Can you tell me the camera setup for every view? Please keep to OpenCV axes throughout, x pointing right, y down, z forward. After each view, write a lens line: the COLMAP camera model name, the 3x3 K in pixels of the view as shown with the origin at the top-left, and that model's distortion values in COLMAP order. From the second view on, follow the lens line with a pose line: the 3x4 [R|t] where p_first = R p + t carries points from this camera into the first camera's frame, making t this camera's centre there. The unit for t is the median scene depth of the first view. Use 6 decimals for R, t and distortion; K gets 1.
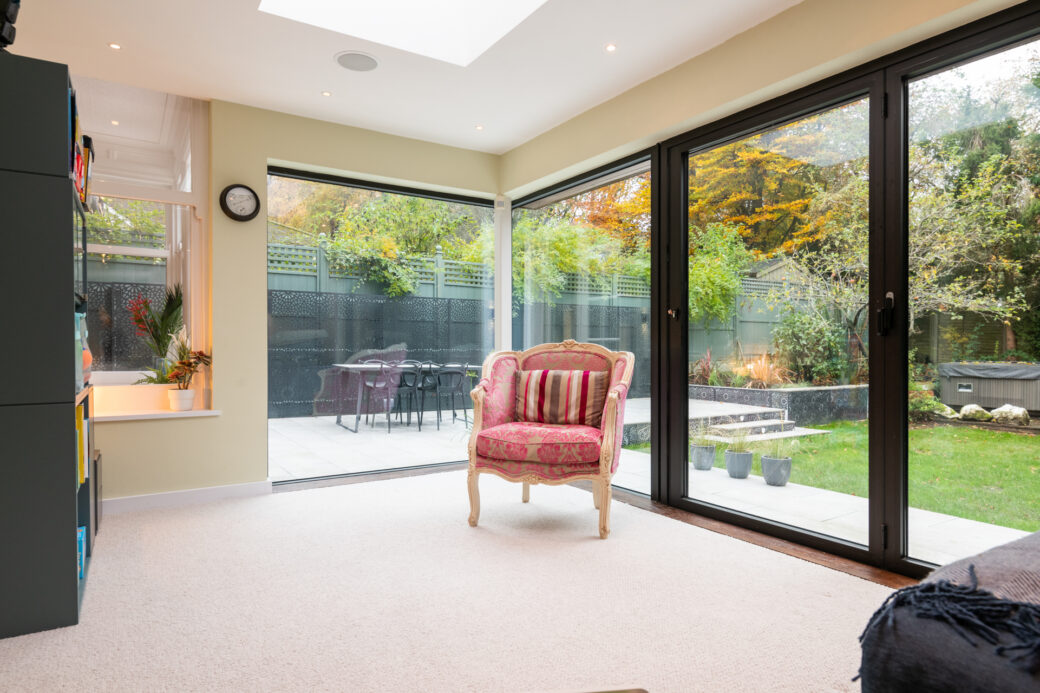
lens RADIAL K [[616.5, 0, 522.2], [0, 616.5, 353.6], [0, 0, 1]] dist [-0.003285, -0.001845]
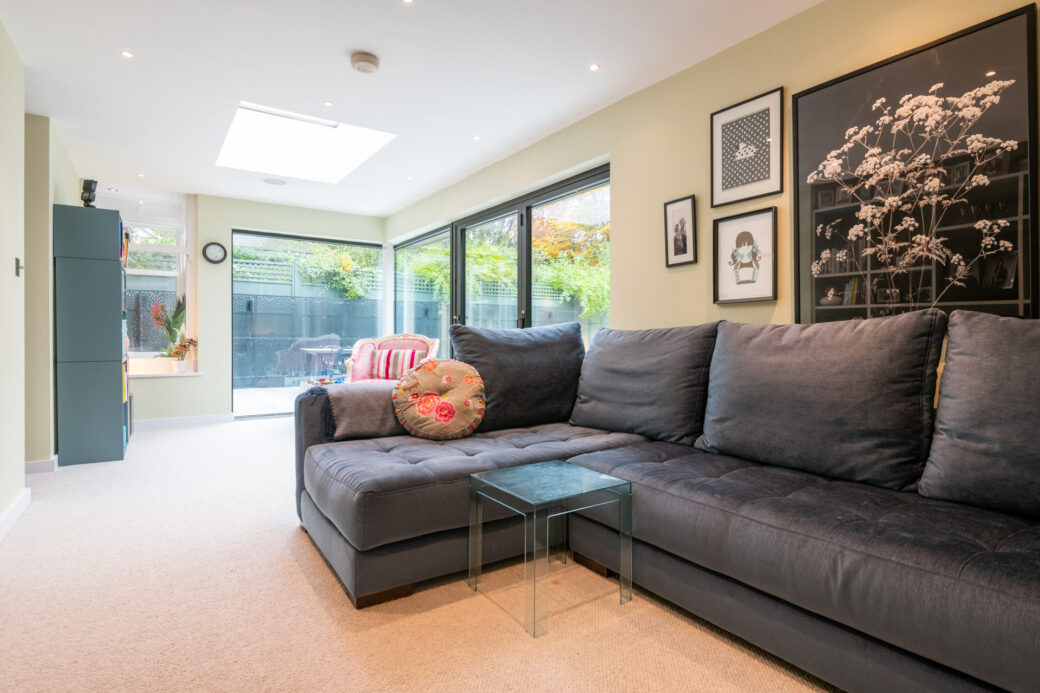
lens RADIAL K [[539.5, 0, 515.4], [0, 539.5, 342.6], [0, 0, 1]] dist [0.005780, -0.001639]
pose [[0.999797, 0.001445, 0.020093, 0.359205], [-0.001451, 0.999999, 0.000261, 0.005541], [-0.020093, -0.000291, 0.999798, -0.540741]]
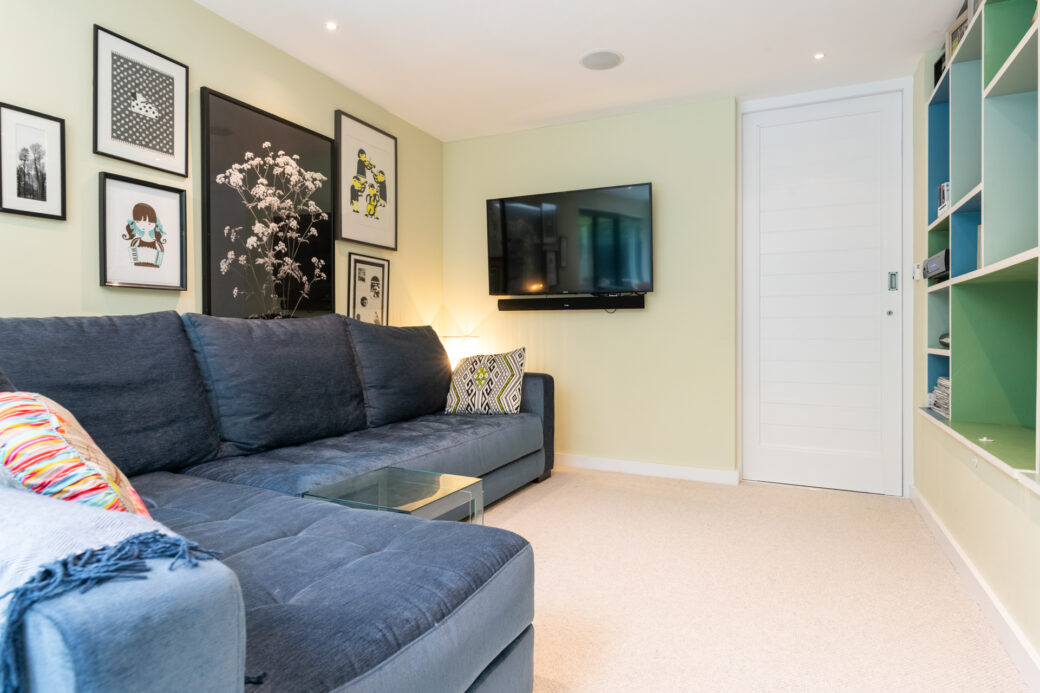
lens RADIAL K [[572.3, 0, 519.0], [0, 572.3, 337.1], [0, 0, 1]] dist [-0.002680, -0.000399]
pose [[-0.513075, -0.008348, 0.858303, -0.322272], [0.001379, 0.999943, 0.010550, -0.004090], [-0.858343, 0.006596, -0.513034, 0.520485]]
